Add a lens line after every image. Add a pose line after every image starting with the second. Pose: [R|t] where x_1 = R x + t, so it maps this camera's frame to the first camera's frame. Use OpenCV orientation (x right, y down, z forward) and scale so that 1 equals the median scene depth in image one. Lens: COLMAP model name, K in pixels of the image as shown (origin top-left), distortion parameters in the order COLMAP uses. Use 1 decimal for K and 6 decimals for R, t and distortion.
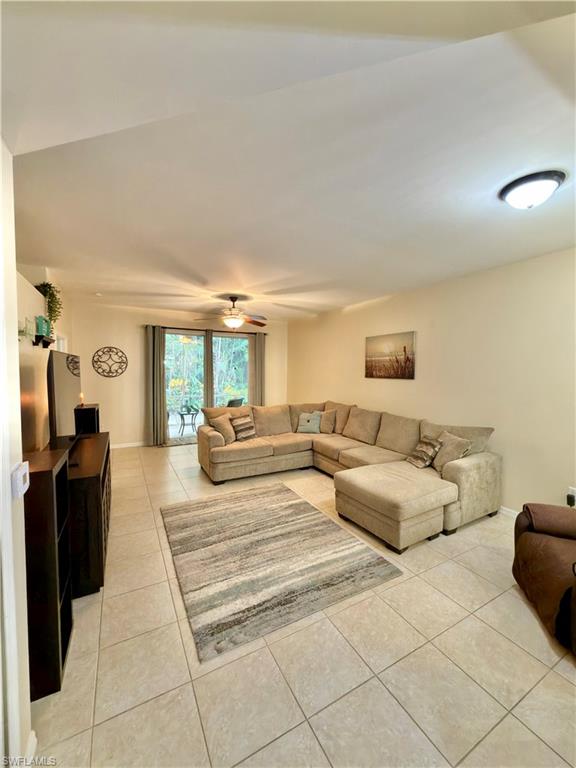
lens RADIAL K [[306.4, 0, 288.5], [0, 306.4, 383.2], [0, 0, 1]] dist [-0.000266, 0.000503]
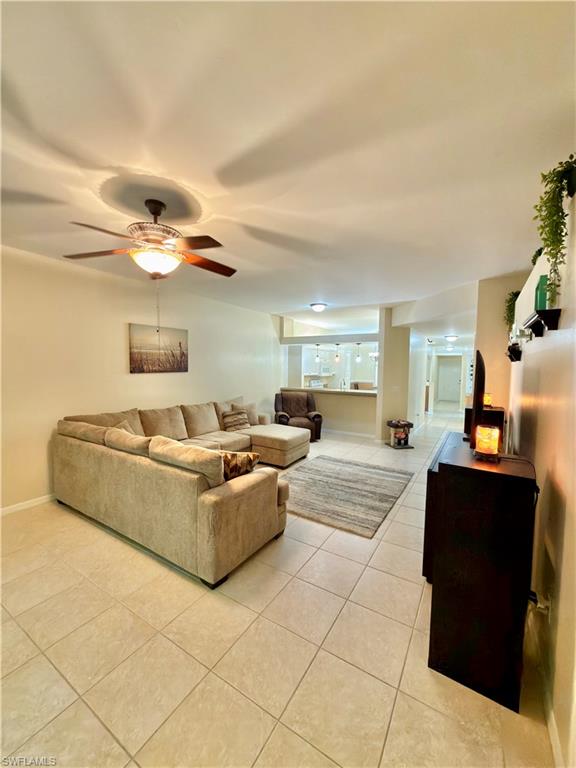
lens RADIAL K [[306.4, 0, 288.8], [0, 306.4, 384.1], [0, 0, 1]] dist [-0.000266, 0.000503]
pose [[-0.482087, -0.065443, 0.873676, -0.764947], [0.030521, 0.995347, 0.091398, -0.059362], [-0.875592, 0.070727, -0.477846, 1.191962]]
